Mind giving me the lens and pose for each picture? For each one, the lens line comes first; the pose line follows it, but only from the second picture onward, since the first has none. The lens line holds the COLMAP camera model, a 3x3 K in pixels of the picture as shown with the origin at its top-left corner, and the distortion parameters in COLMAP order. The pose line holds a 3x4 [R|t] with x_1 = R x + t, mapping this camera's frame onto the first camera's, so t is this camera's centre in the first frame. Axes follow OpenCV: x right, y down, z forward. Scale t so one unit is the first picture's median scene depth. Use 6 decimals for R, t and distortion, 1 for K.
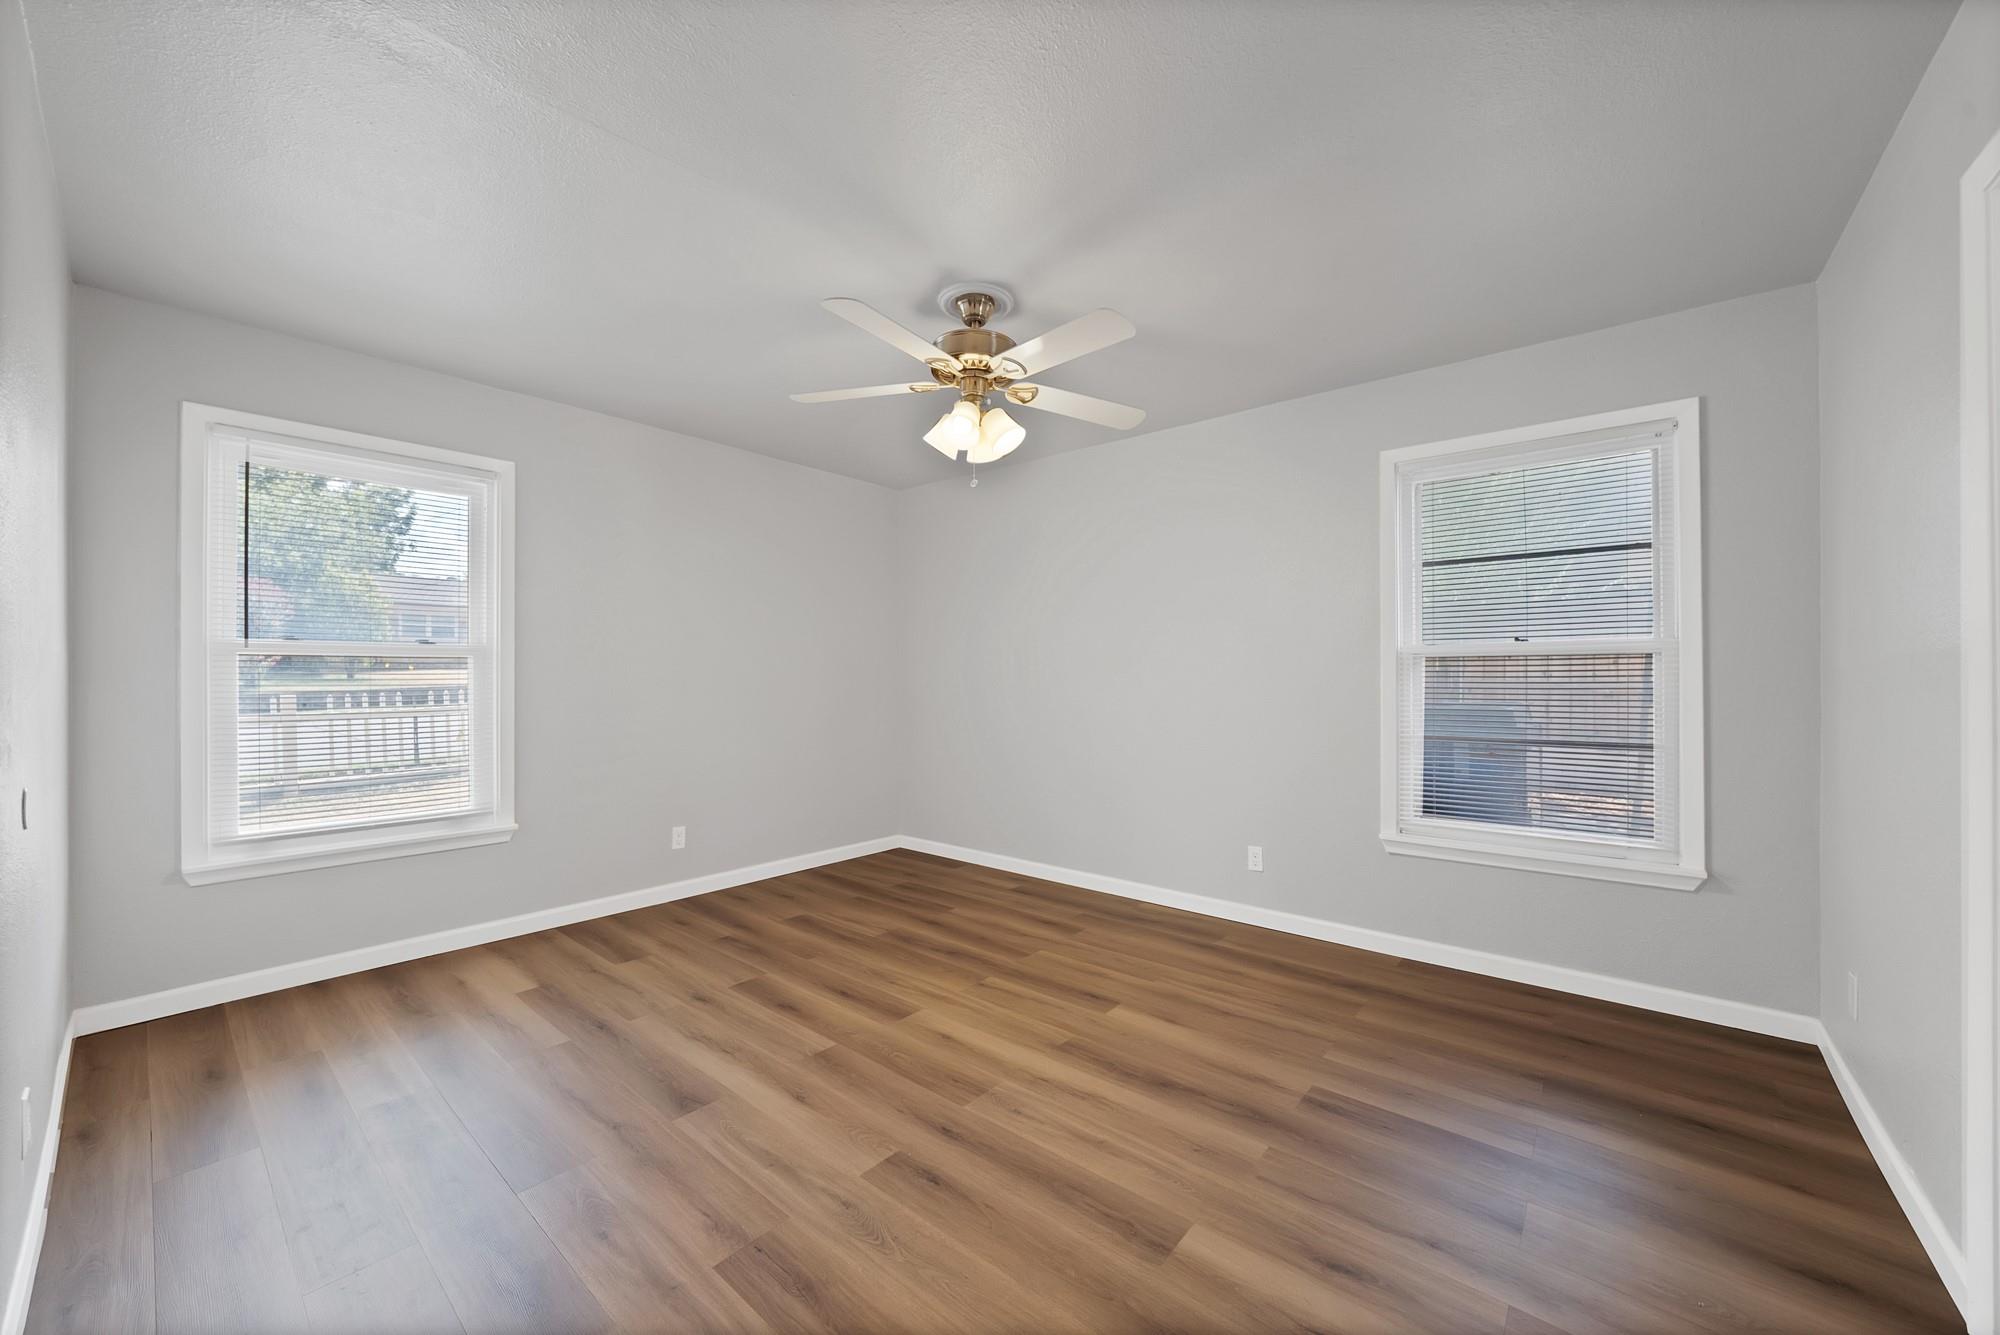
lens RADIAL K [[754.0, 0, 1003.3], [0, 754.0, 679.0], [0, 0, 1]] dist [-0.017893, 0.000472]
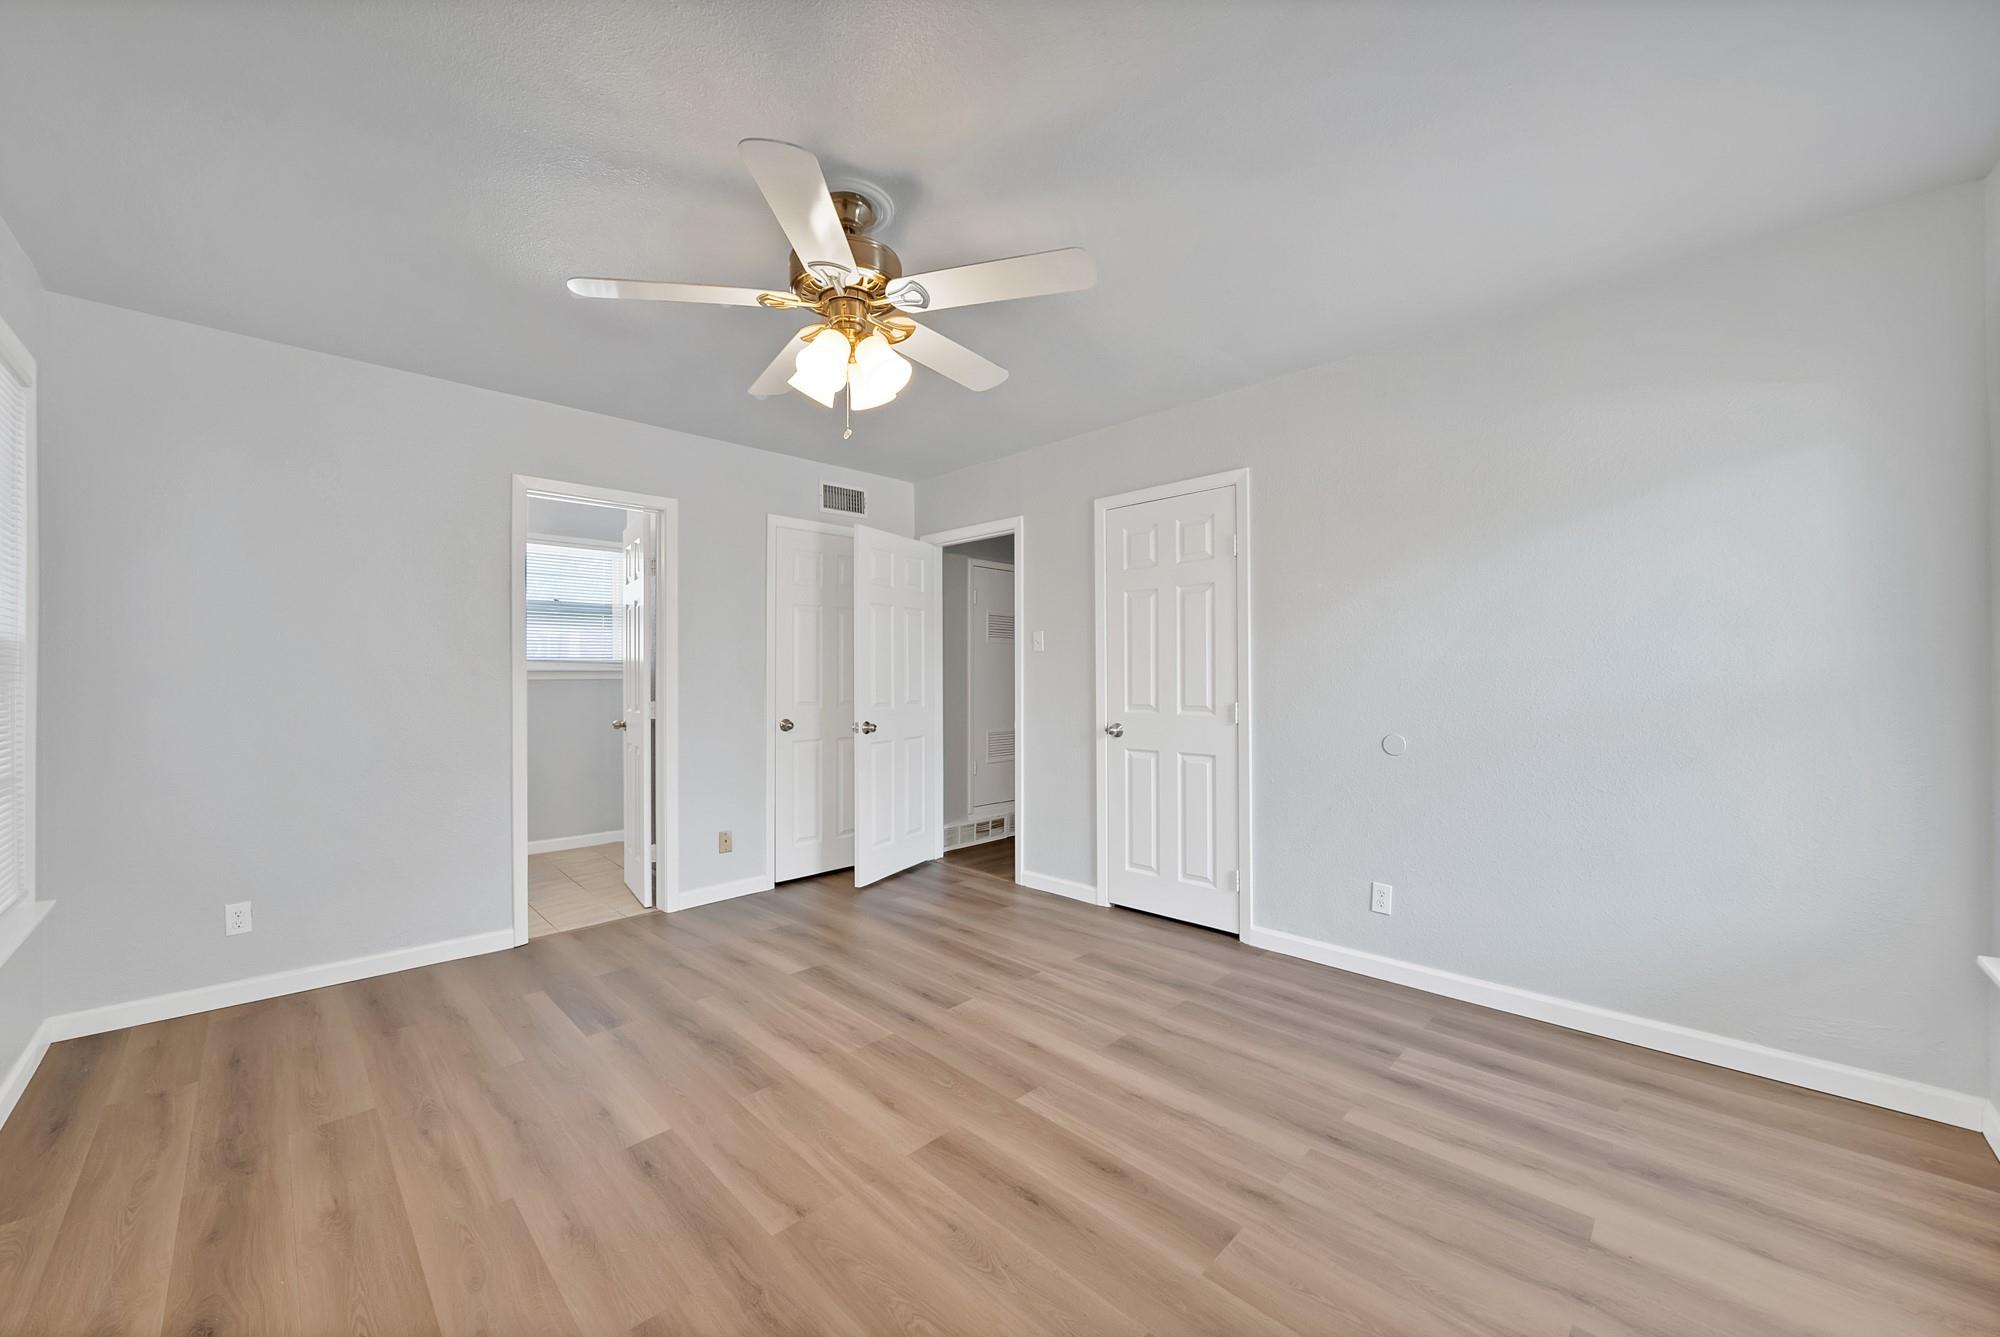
lens RADIAL K [[754.0, 0, 1003.3], [0, 754.0, 680.0], [0, 0, 1]] dist [-0.017893, 0.000472]
pose [[-0.997016, 0.001761, 0.077180, -0.284740], [0.002380, 0.999966, 0.007937, -0.007635], [-0.077163, 0.008097, -0.996986, 1.927205]]
